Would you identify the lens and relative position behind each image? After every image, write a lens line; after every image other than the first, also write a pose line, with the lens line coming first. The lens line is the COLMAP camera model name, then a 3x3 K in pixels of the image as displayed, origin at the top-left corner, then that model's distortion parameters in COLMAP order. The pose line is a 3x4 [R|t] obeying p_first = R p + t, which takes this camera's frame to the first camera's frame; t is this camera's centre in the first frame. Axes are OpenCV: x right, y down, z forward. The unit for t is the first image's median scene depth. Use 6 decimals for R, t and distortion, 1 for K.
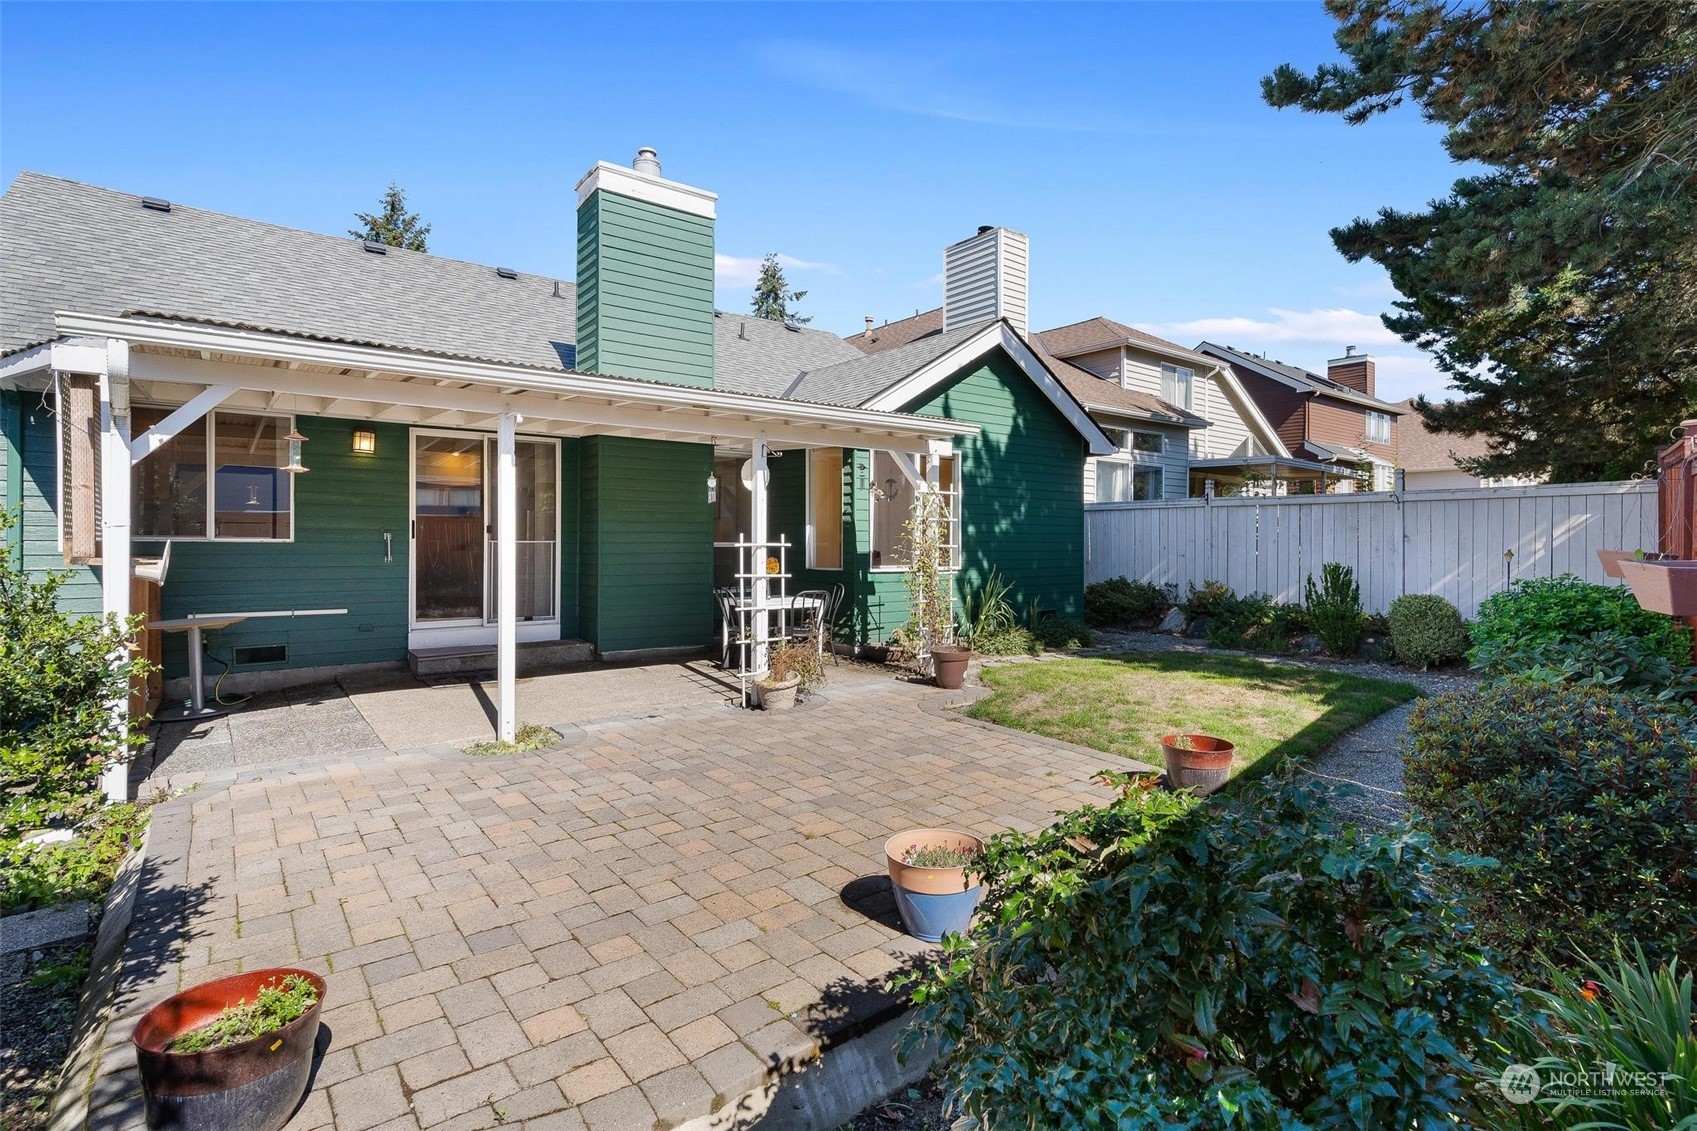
lens RADIAL K [[818.4, 0, 848.8], [0, 818.4, 556.0], [0, 0, 1]] dist [0.000105, -0.000432]
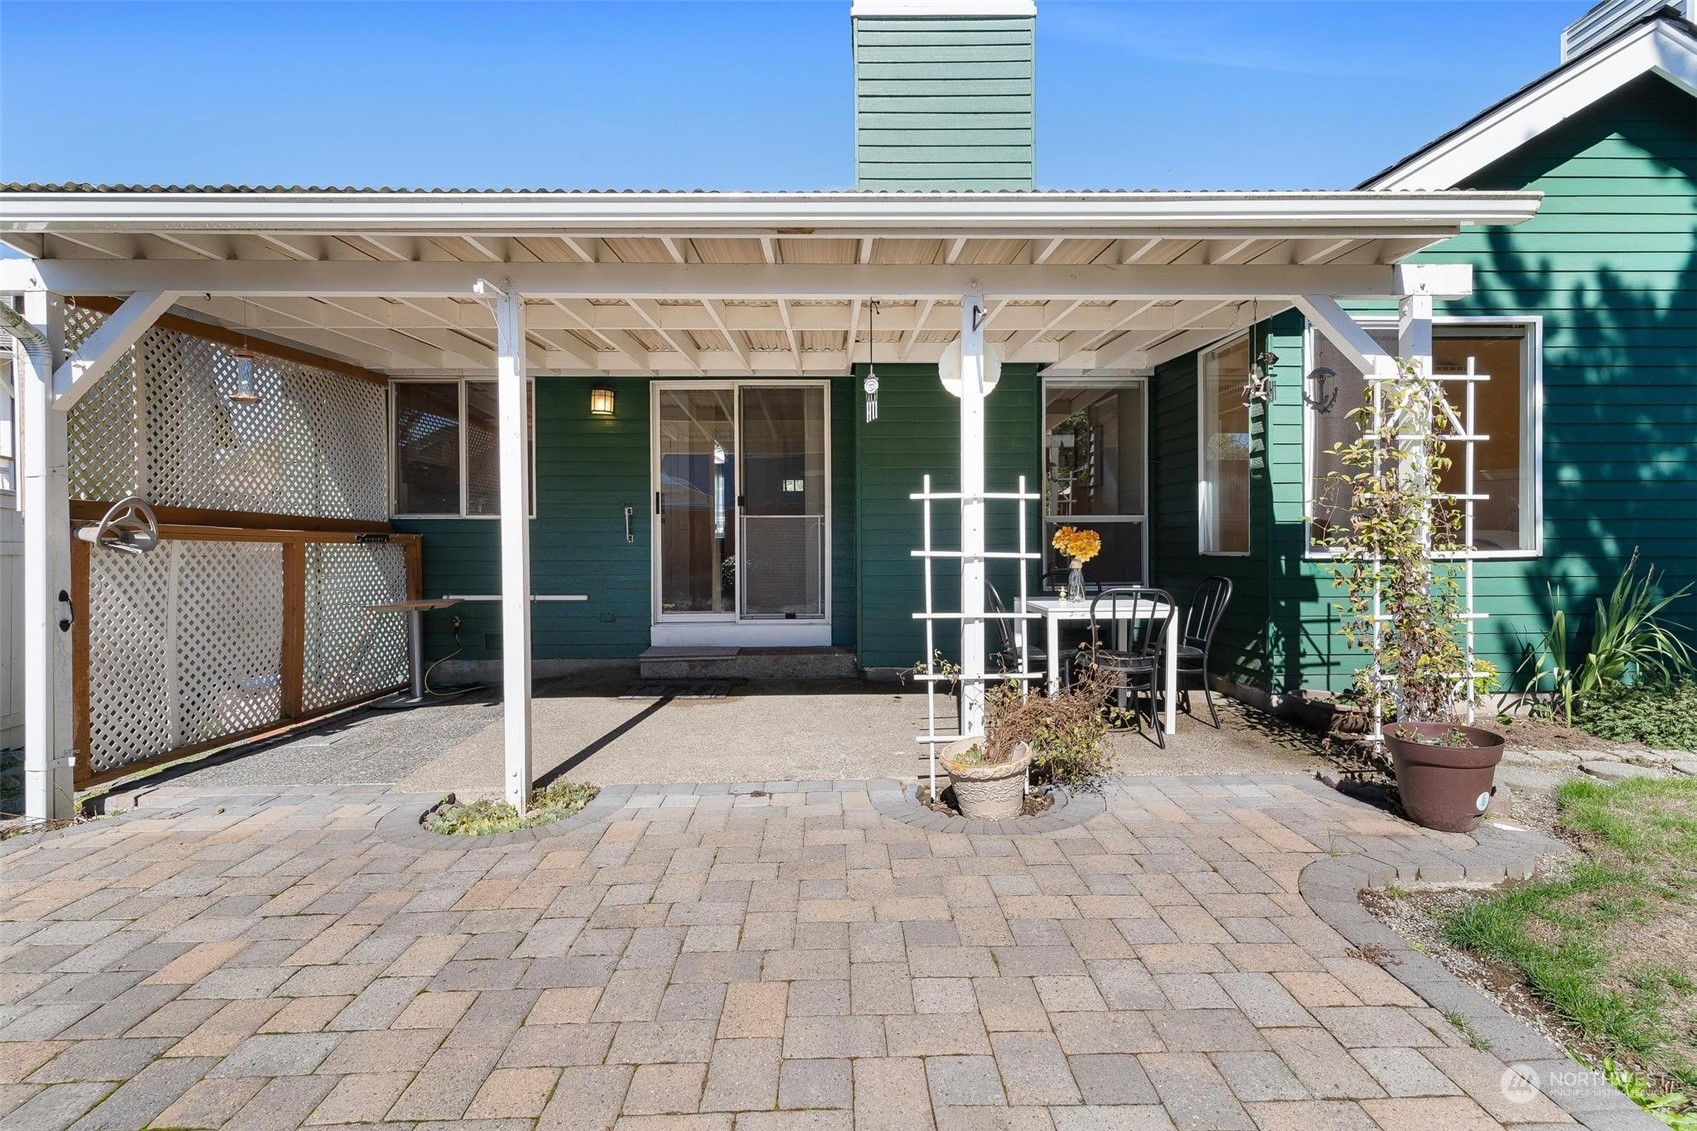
lens RADIAL K [[818.4, 0, 844.4], [0, 818.4, 551.3], [0, 0, 1]] dist [0.000105, -0.000432]
pose [[0.800420, -0.001803, -0.599437, 0.107047], [-0.001915, 0.999983, -0.005565, 0.018453], [0.599437, 0.005602, 0.800402, 0.391037]]
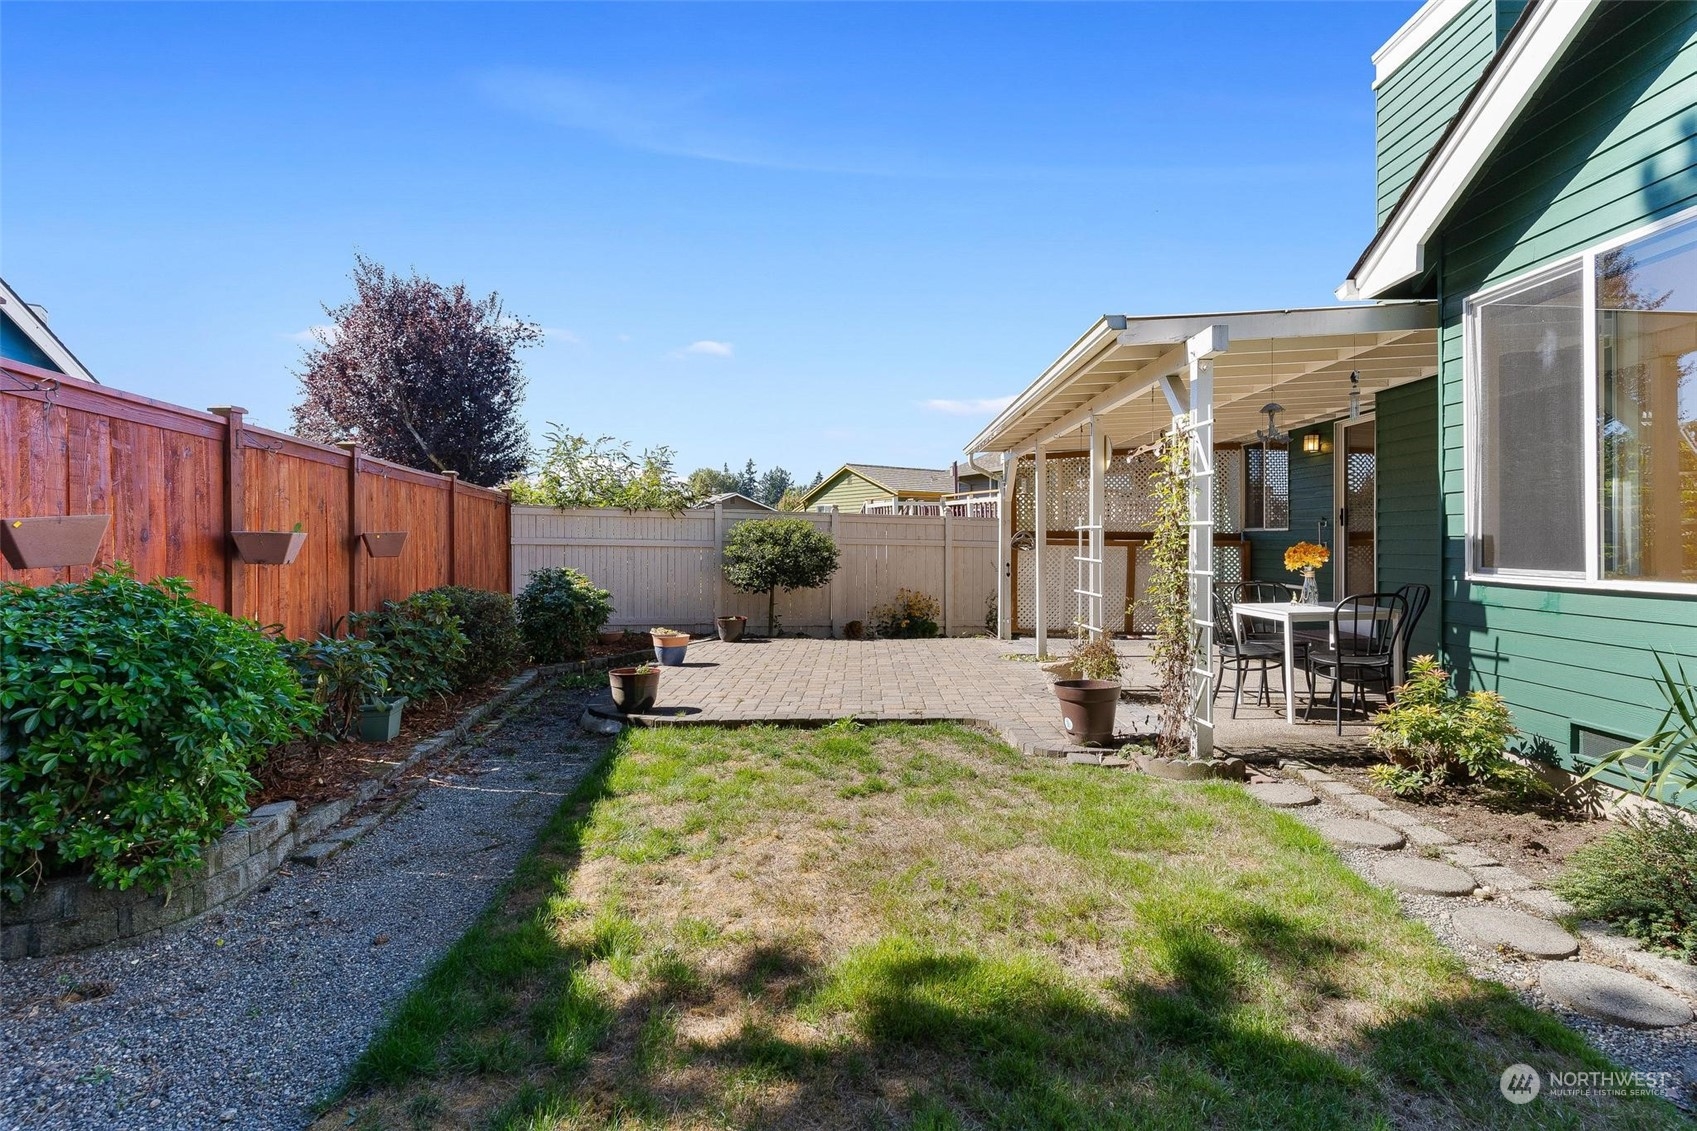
lens RADIAL K [[818.4, 0, 848.3], [0, 818.4, 555.0], [0, 0, 1]] dist [0.000105, -0.000432]
pose [[-0.629139, 0.013369, -0.777177, 0.608764], [-0.011586, 0.999580, 0.026574, -0.003259], [0.777206, 0.025723, -0.628720, 1.025390]]
